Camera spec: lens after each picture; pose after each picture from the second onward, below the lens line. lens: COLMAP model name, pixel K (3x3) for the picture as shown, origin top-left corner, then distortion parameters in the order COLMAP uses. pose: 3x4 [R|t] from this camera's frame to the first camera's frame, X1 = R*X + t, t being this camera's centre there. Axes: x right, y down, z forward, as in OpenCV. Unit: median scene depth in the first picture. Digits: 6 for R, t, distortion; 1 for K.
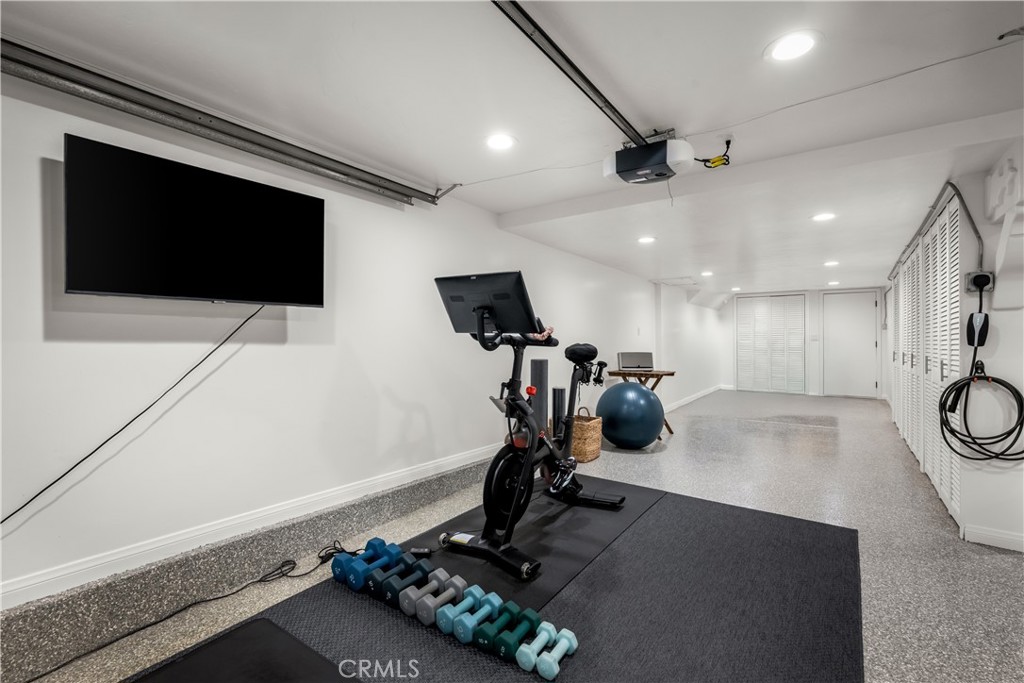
lens RADIAL K [[470.6, 0, 512.6], [0, 470.6, 341.5], [0, 0, 1]] dist [0.000620, 0.000330]
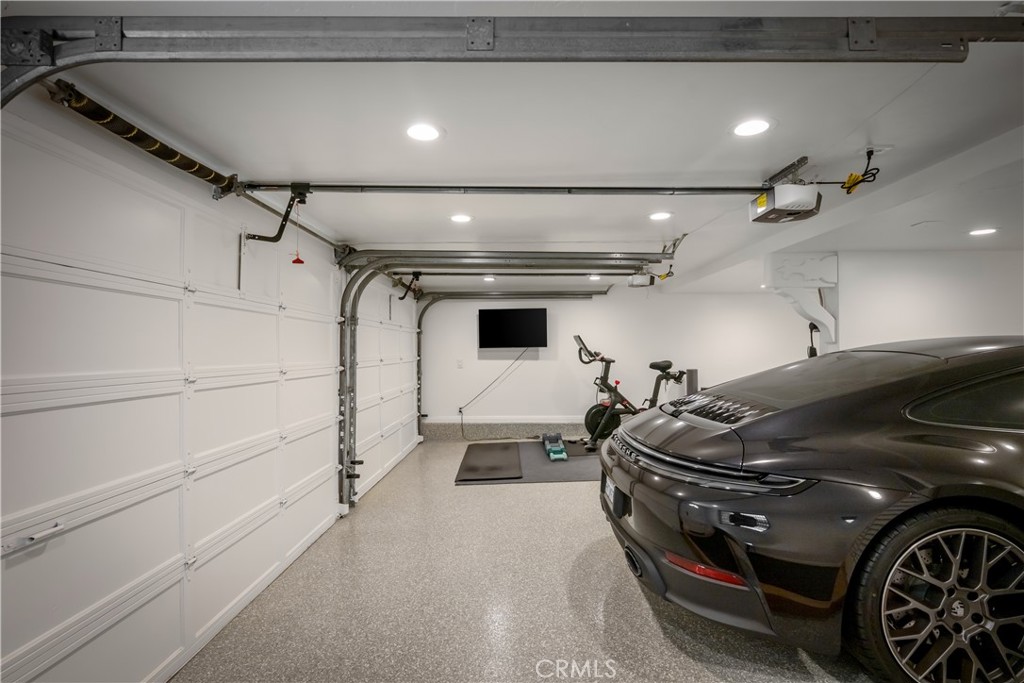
lens RADIAL K [[503.4, 0, 514.2], [0, 503.4, 344.9], [0, 0, 1]] dist [-0.000246, 0.000022]
pose [[0.572456, -0.013419, -0.819826, 1.932311], [0.009186, 0.999908, -0.009952, -0.058247], [0.819884, -0.001834, 0.572526, -0.860688]]
